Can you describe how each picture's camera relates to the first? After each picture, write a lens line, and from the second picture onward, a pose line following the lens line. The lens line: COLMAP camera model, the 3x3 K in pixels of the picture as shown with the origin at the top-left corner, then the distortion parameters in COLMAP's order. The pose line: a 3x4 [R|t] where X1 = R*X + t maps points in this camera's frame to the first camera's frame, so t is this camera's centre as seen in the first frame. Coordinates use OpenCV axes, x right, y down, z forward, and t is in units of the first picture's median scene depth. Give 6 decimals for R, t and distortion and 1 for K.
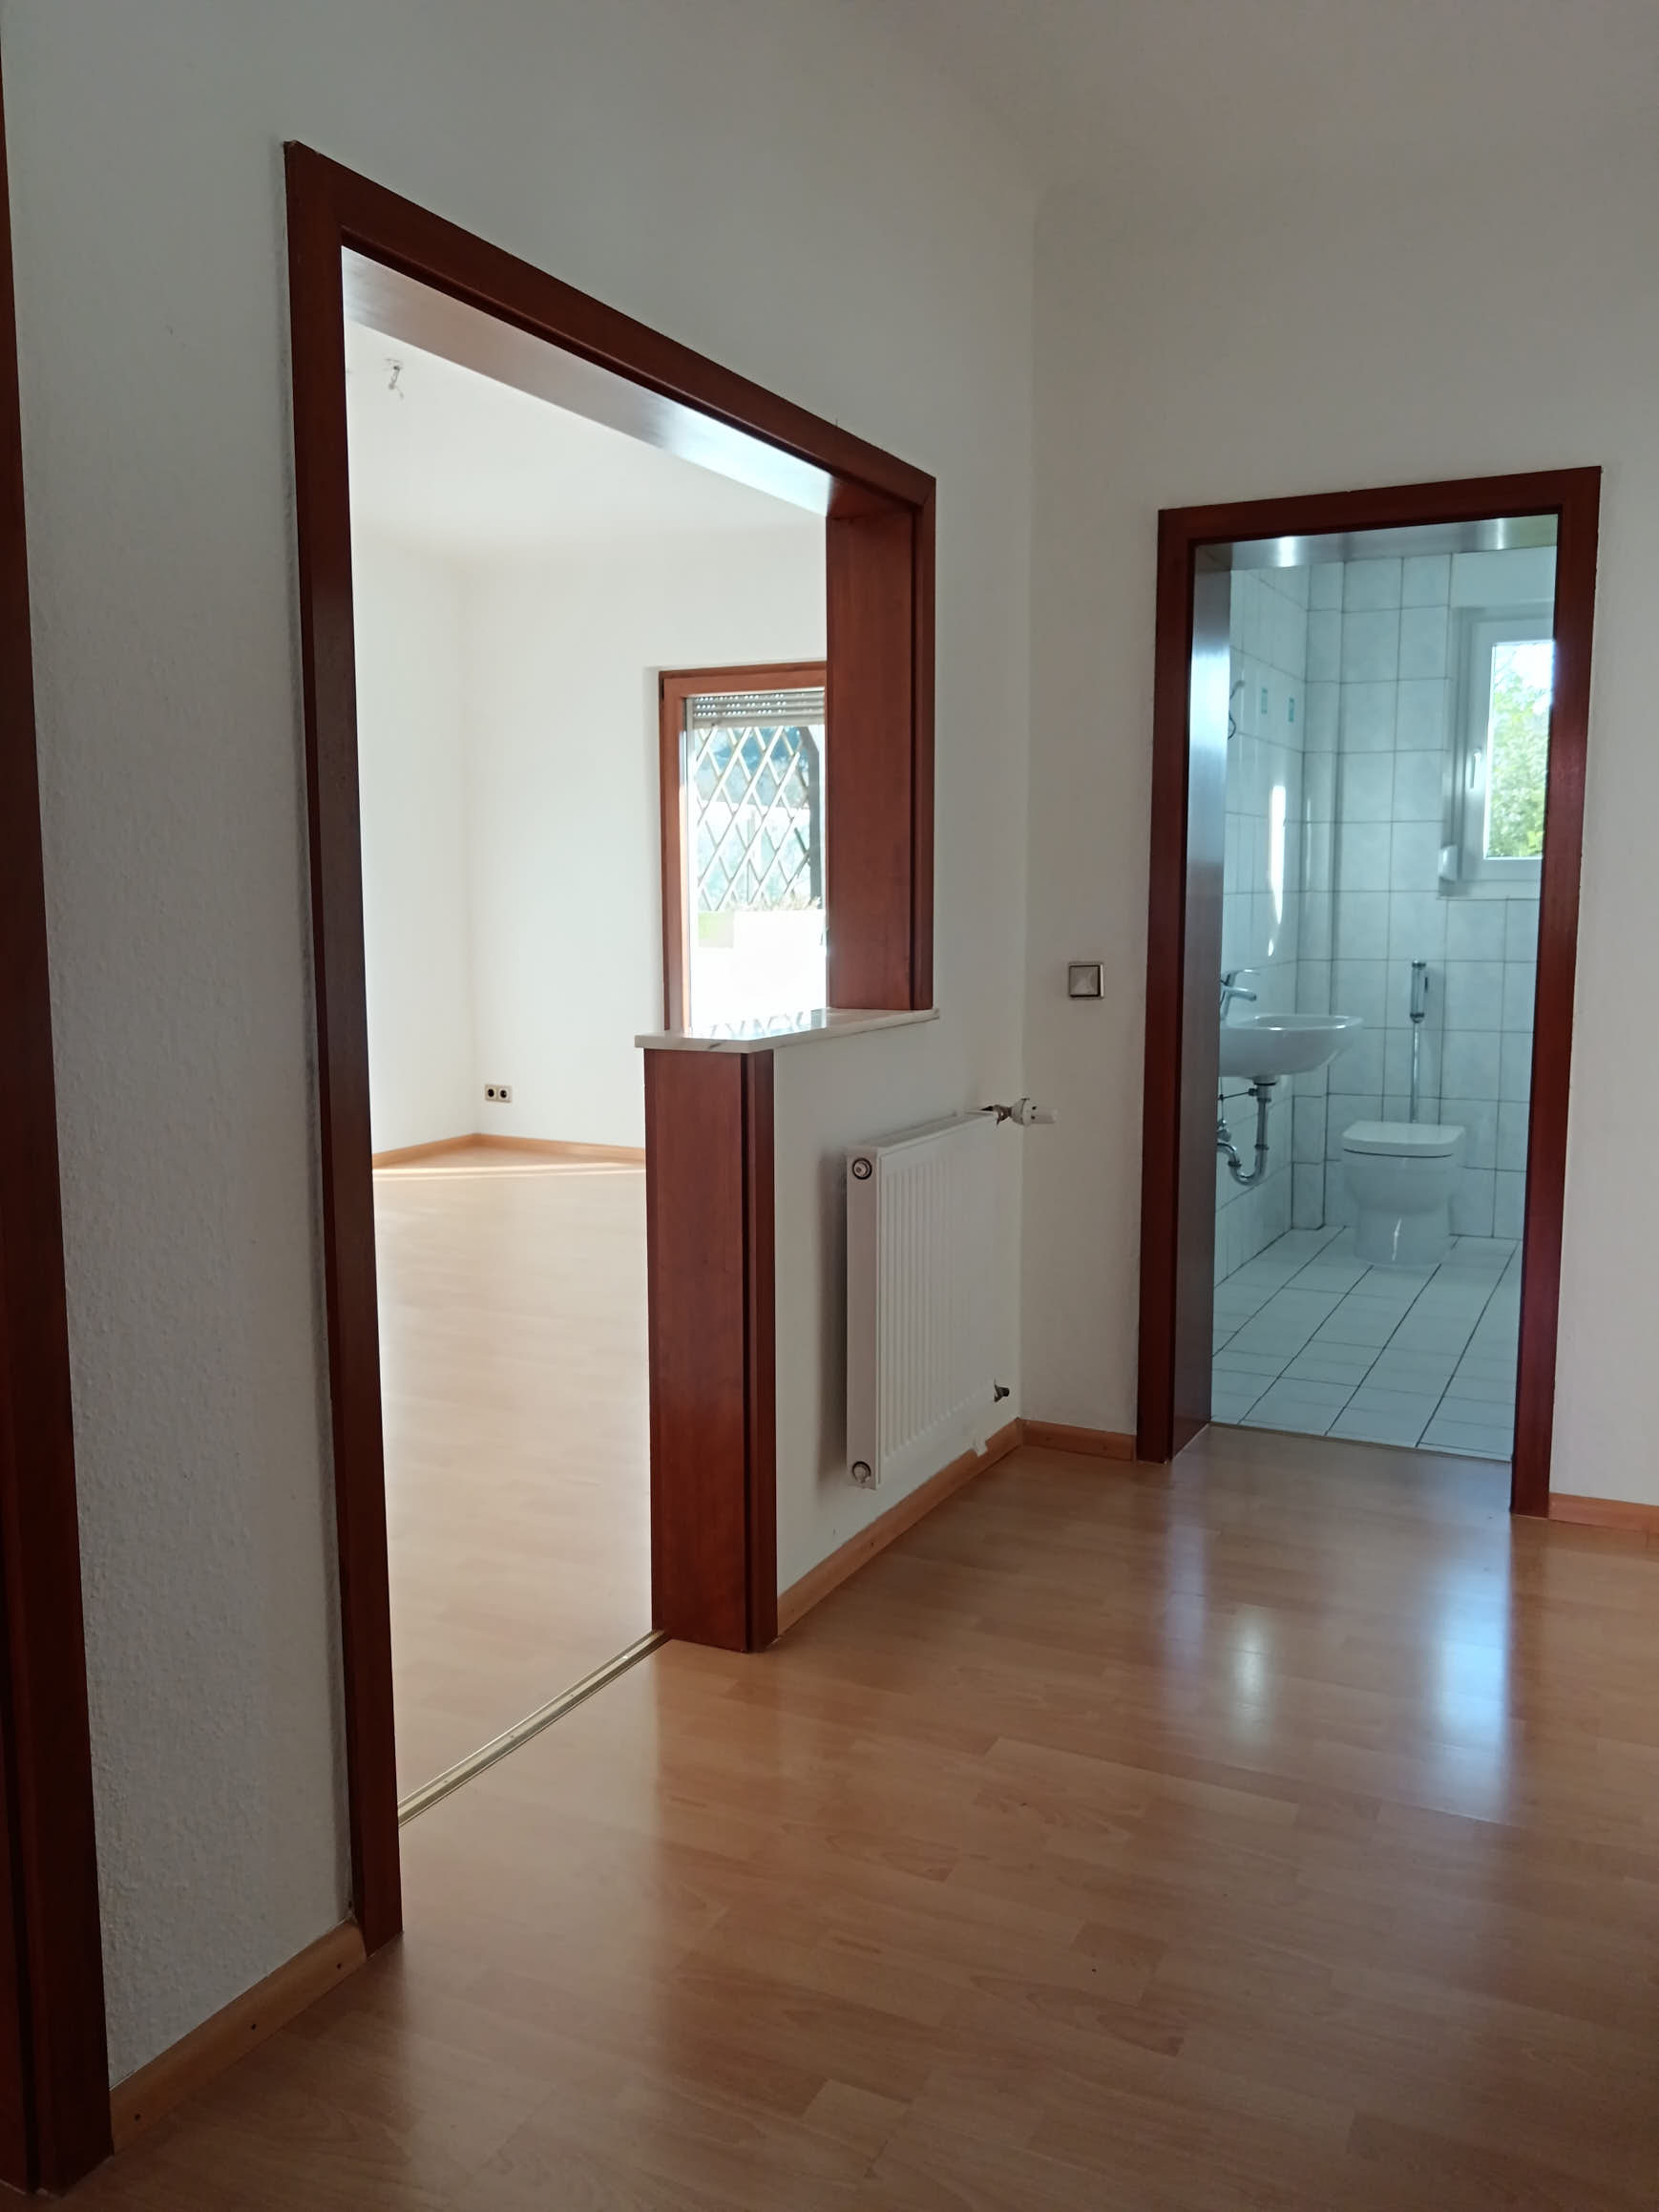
lens RADIAL K [[1715.0, 0, 829.5], [0, 1715.0, 1106.0], [0, 0, 1]] dist [-0.011481, 0.013560]
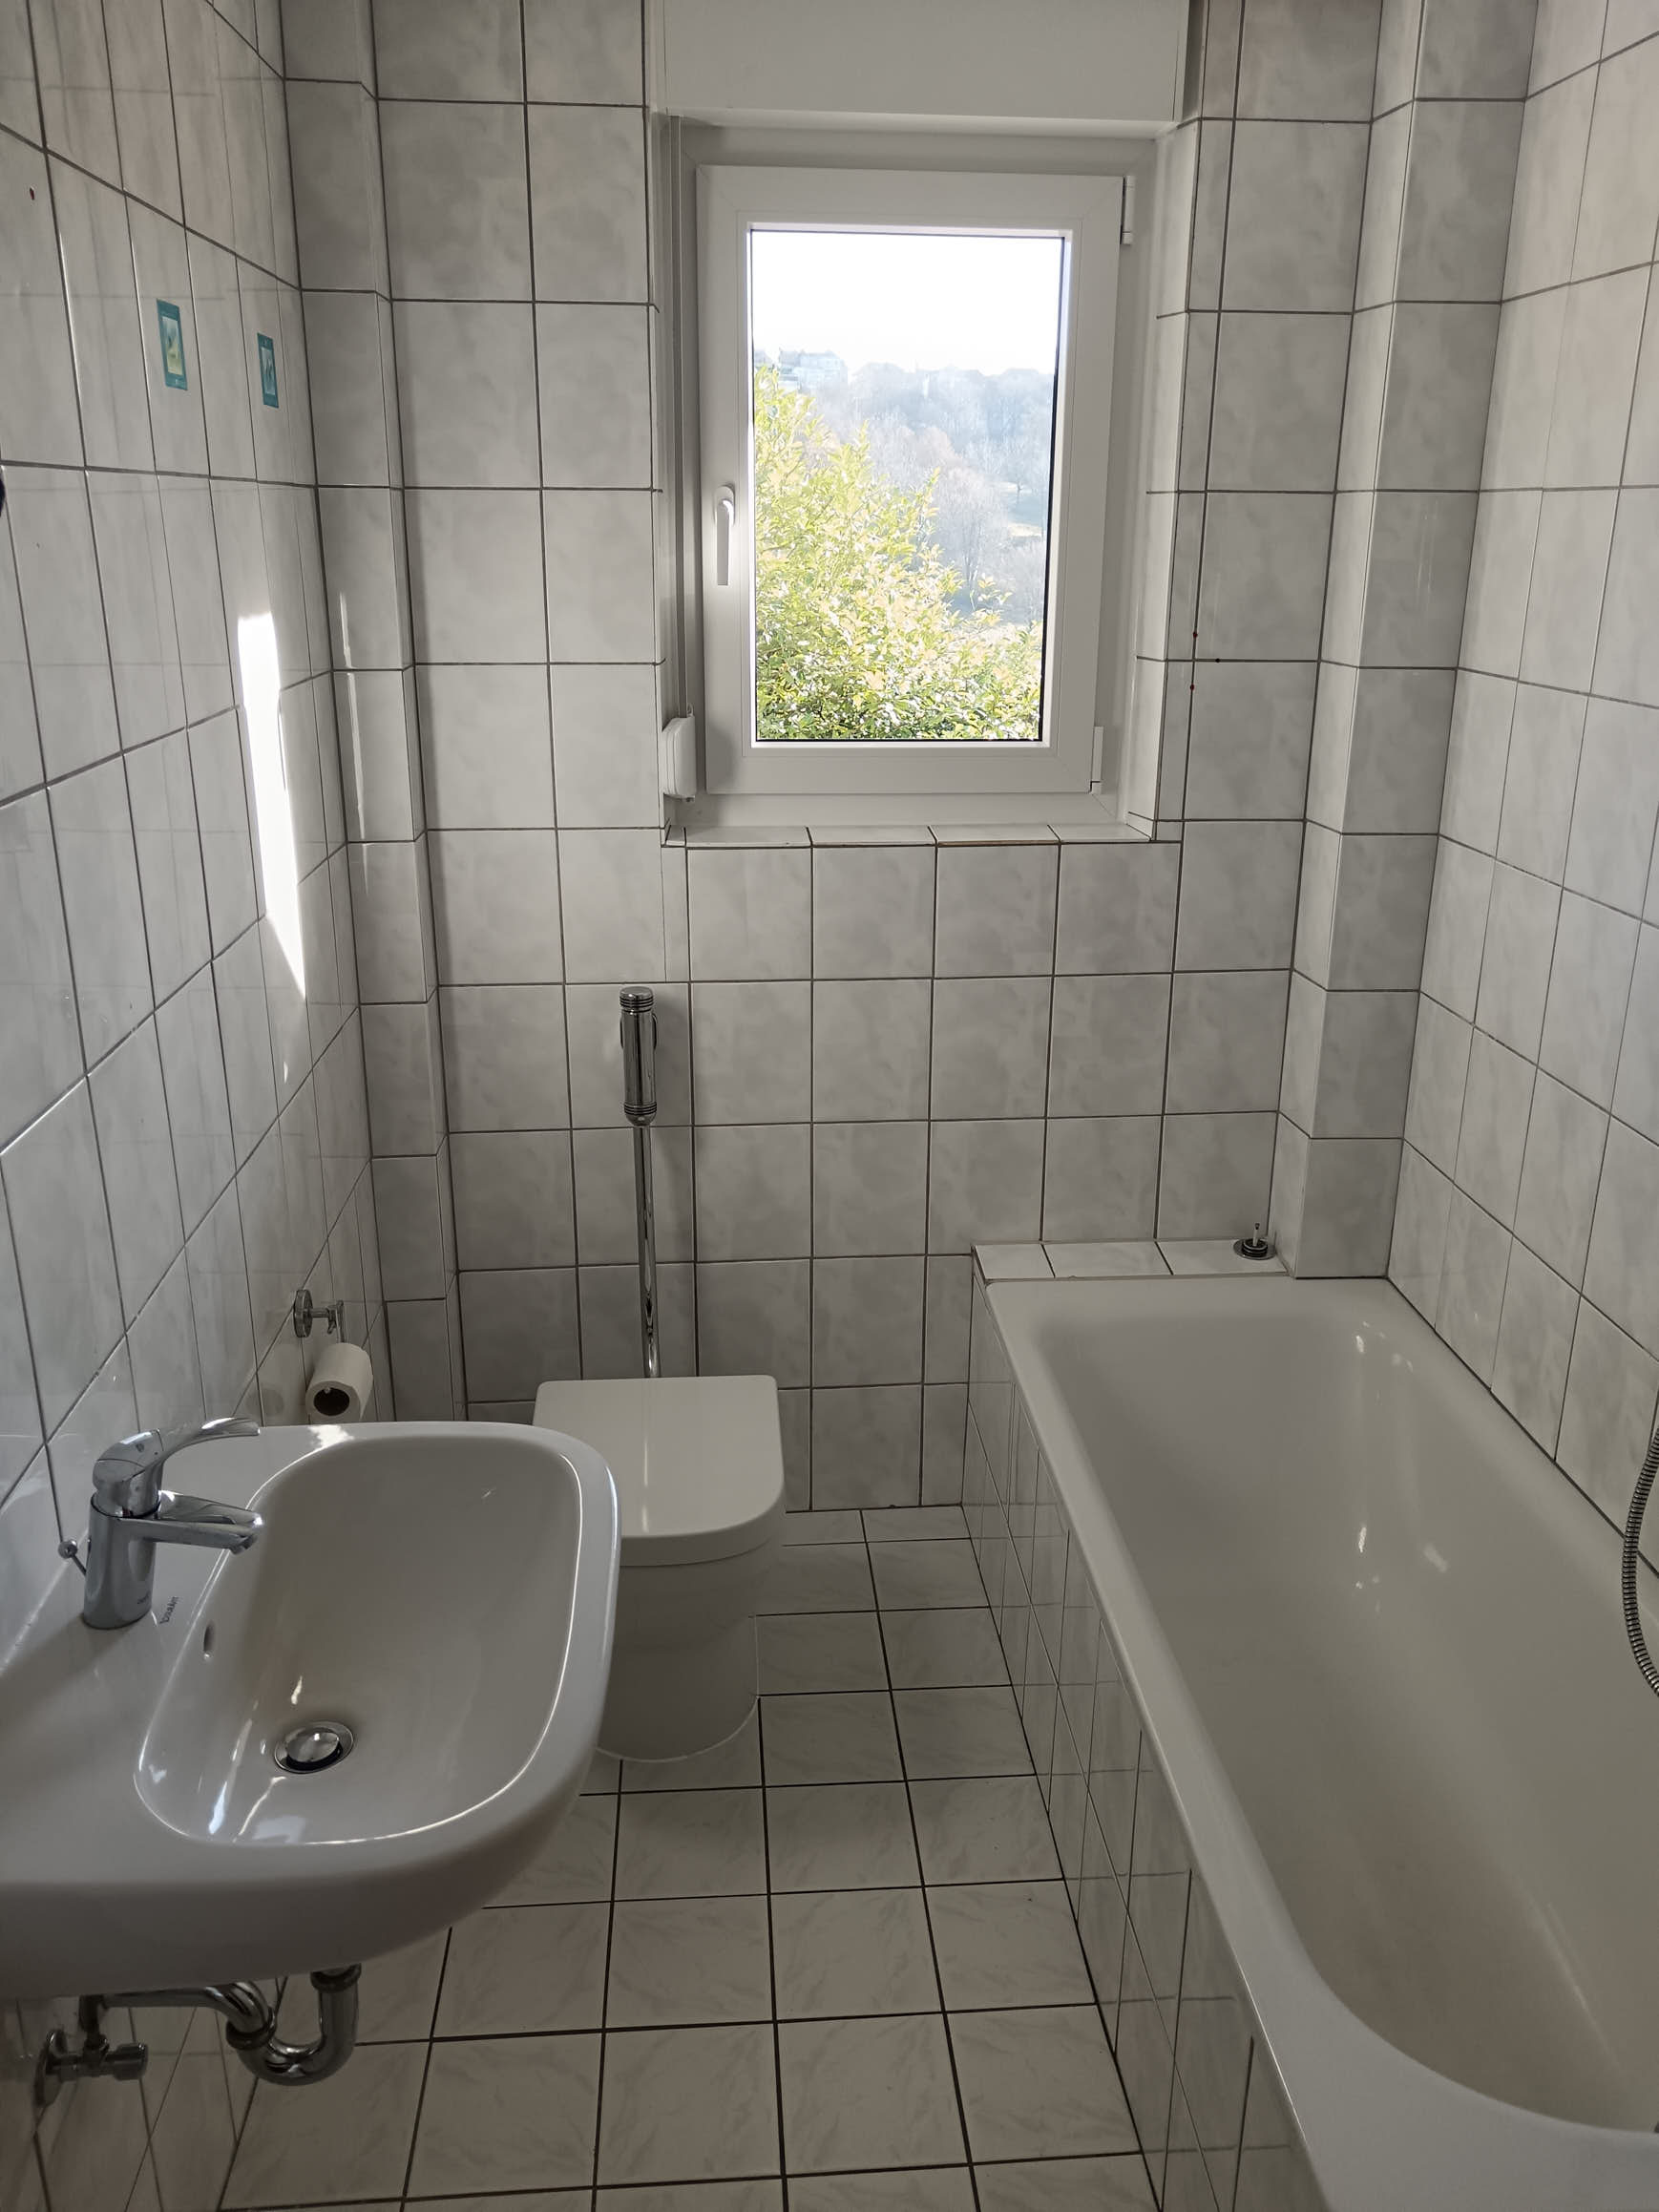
lens RADIAL K [[1715.0, 0, 829.5], [0, 1715.0, 1106.0], [0, 0, 1]] dist [-0.011481, 0.013560]
pose [[0.858021, -0.156640, 0.489147, 0.166698], [0.055398, 0.975028, 0.215060, -0.147576], [-0.510619, -0.157428, 0.845272, 0.596797]]
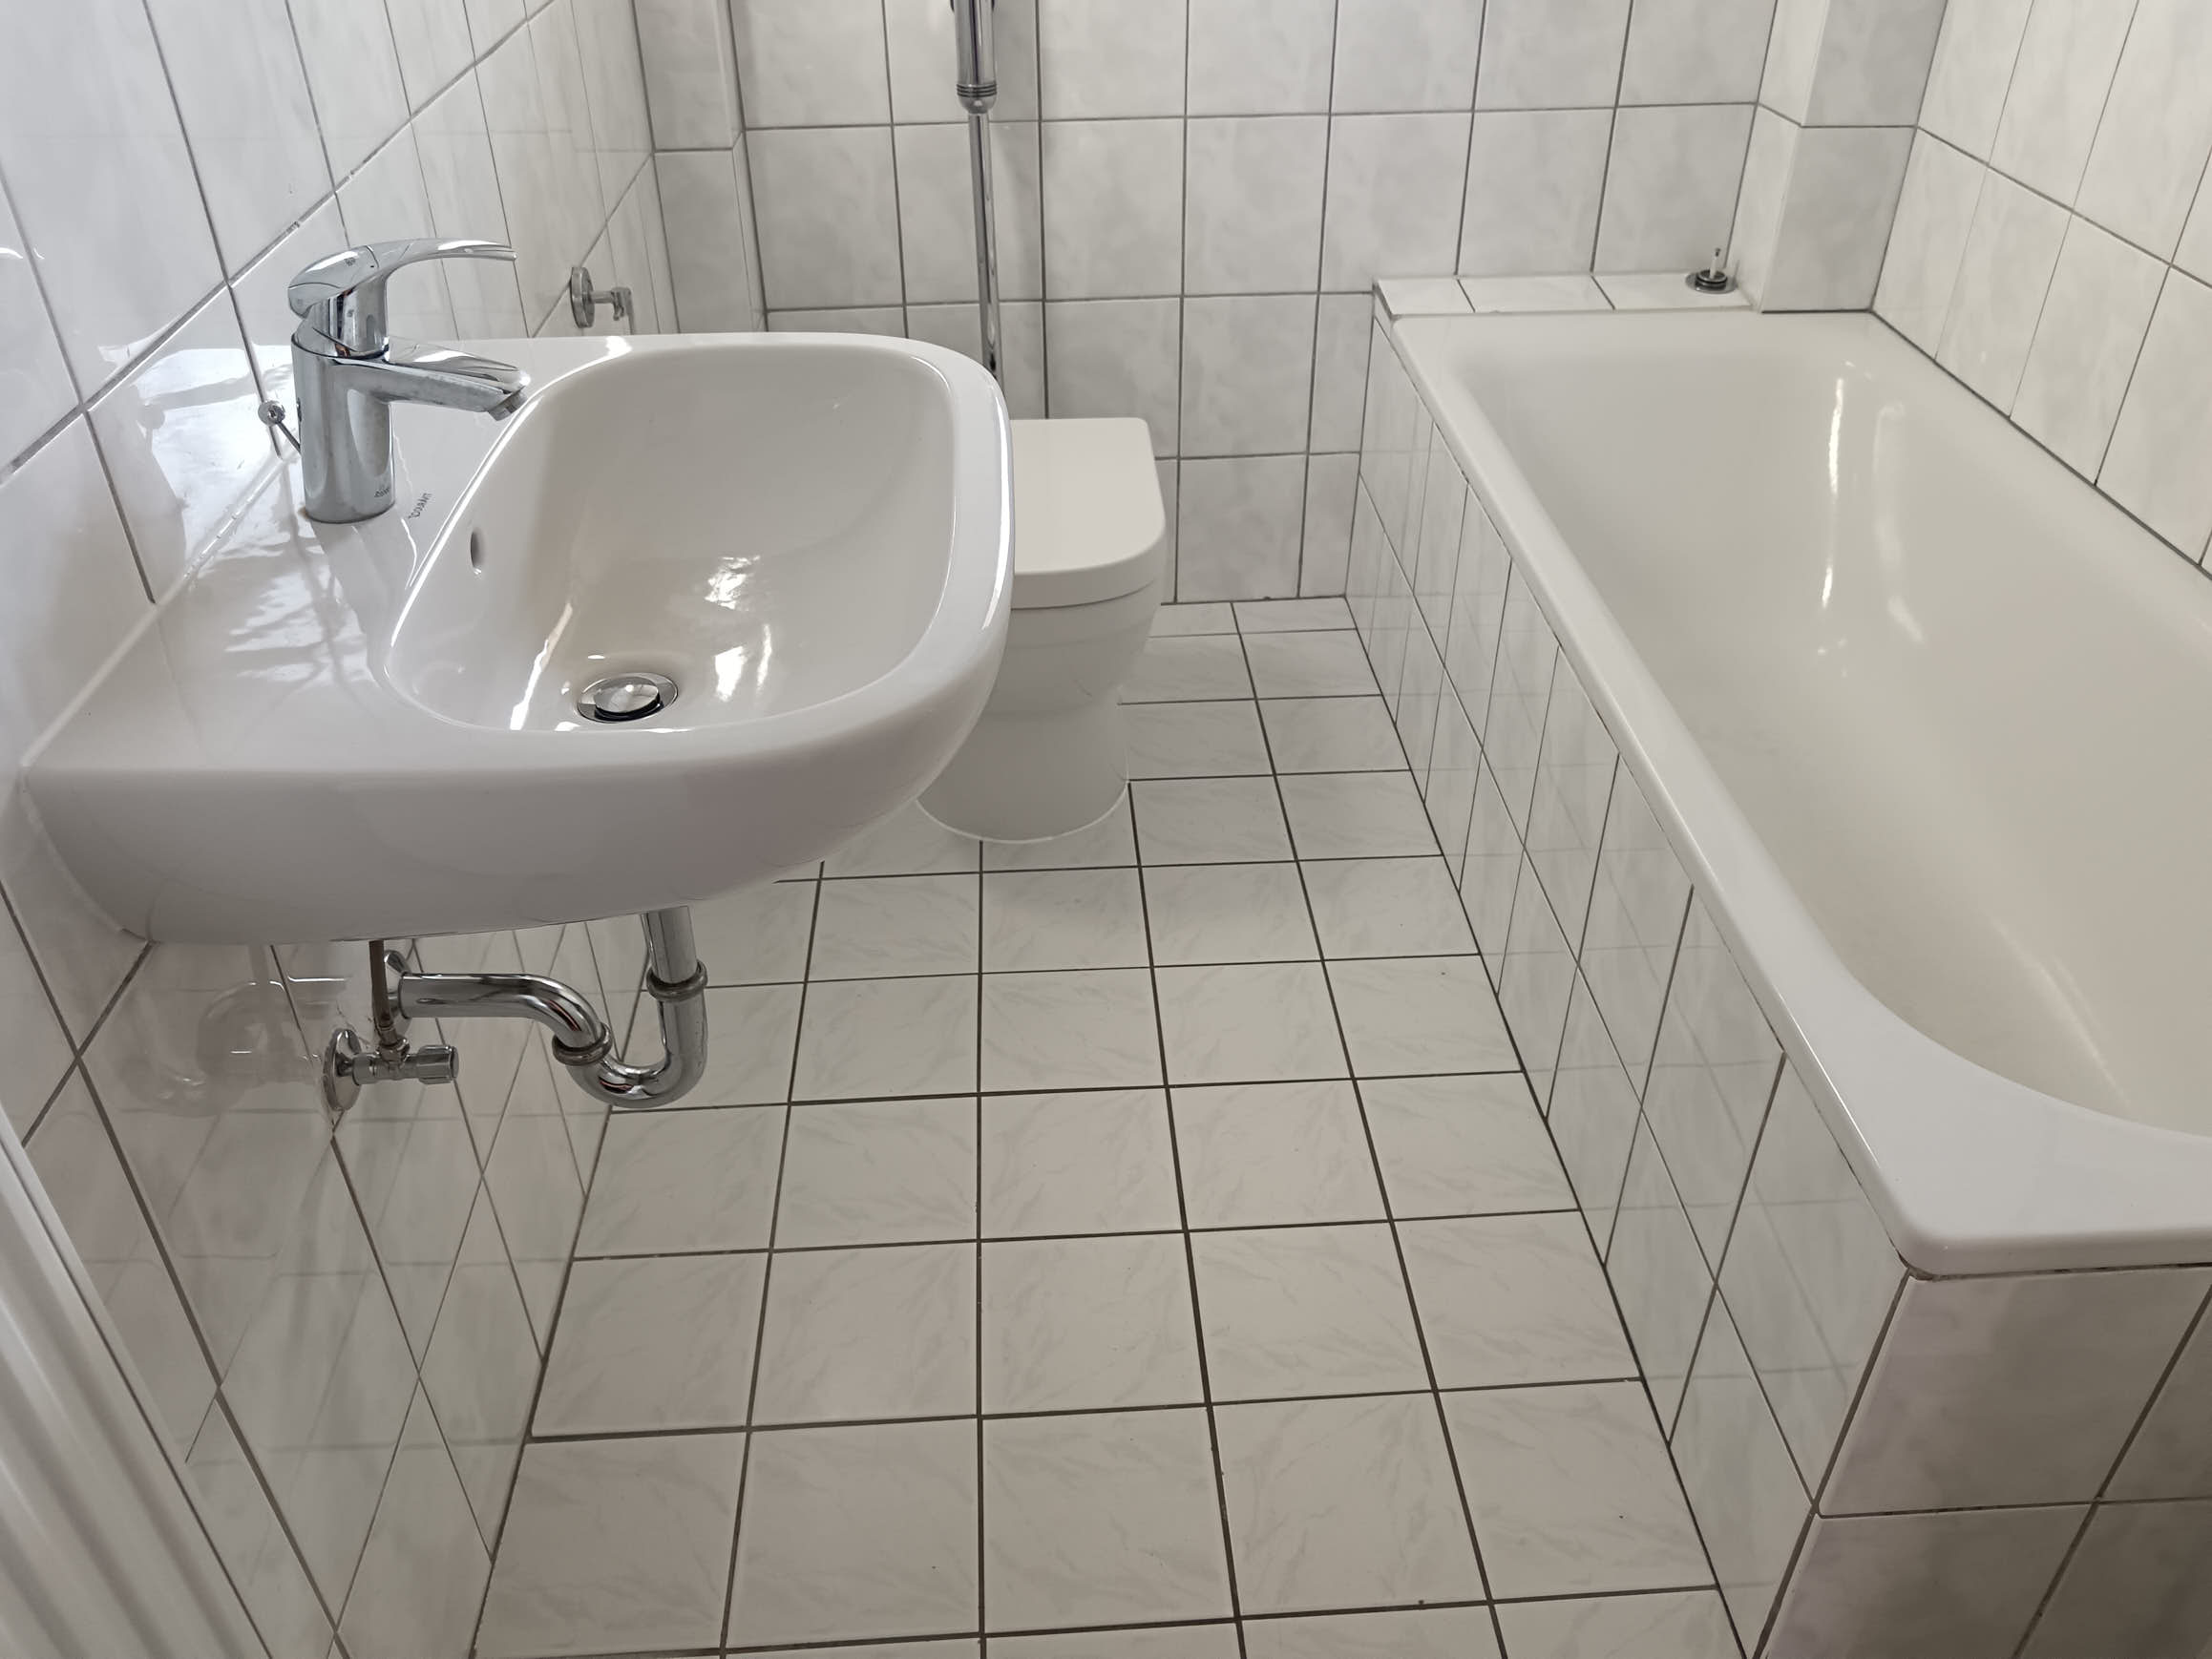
lens RADIAL K [[1715.0, 0, 1106.0], [0, 1715.0, 829.5], [0, 0, 1]] dist [-0.011481, 0.013560]
pose [[0.864545, -0.286772, 0.412703, 0.171649], [0.063318, 0.876821, 0.476629, -0.086891], [-0.498551, -0.385936, 0.776209, 0.644296]]
